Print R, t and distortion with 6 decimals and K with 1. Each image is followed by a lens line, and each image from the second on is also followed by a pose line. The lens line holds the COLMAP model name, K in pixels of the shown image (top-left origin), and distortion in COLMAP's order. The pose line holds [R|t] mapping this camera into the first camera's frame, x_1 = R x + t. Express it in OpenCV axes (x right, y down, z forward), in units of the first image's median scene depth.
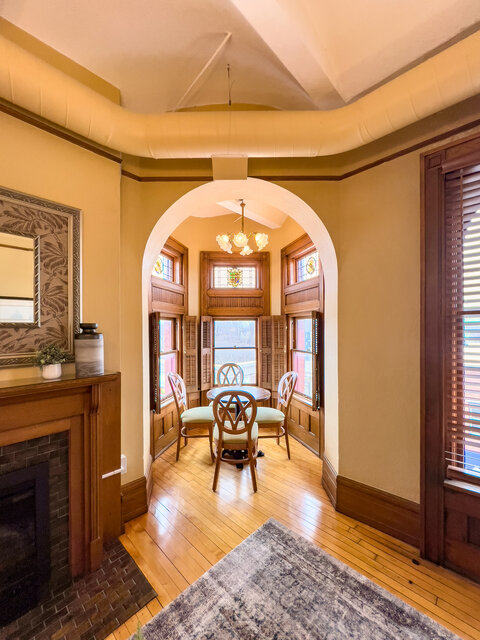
lens RADIAL K [[257.8, 0, 237.2], [0, 257.8, 330.9], [0, 0, 1]] dist [-0.004345, -0.000240]
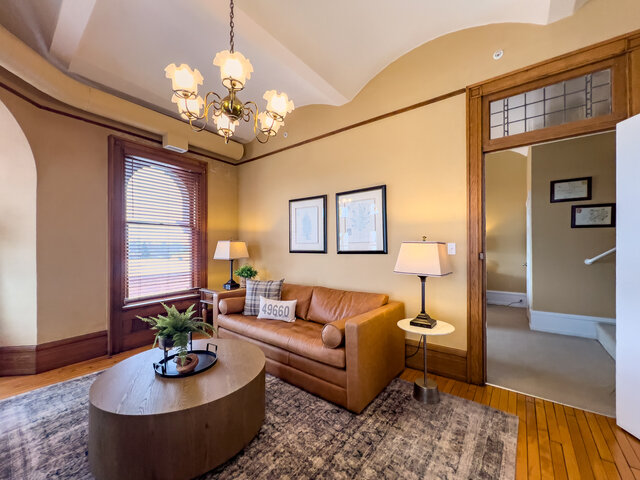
lens RADIAL K [[257.1, 0, 320.9], [0, 257.1, 246.7], [0, 0, 1]] dist [-0.007715, 0.000052]
pose [[-0.118442, 0.012134, 0.992887, -1.270588], [0.011853, 0.999871, -0.010805, 0.156675], [-0.992890, 0.010489, -0.118571, -0.269424]]
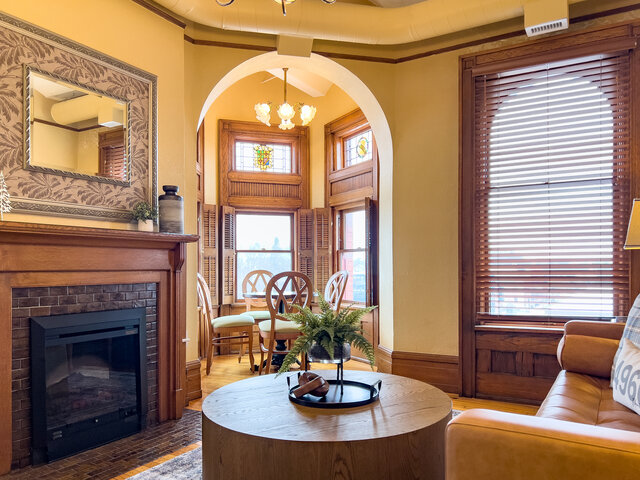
lens RADIAL K [[485.0, 0, 314.9], [0, 485.0, 273.6], [0, 0, 1]] dist [-0.009035, -0.003216]
pose [[0.976527, 0.001164, 0.215394, -0.421997], [-0.002370, 0.999983, 0.005340, 0.311620], [-0.215384, -0.005725, 0.976513, -1.049095]]
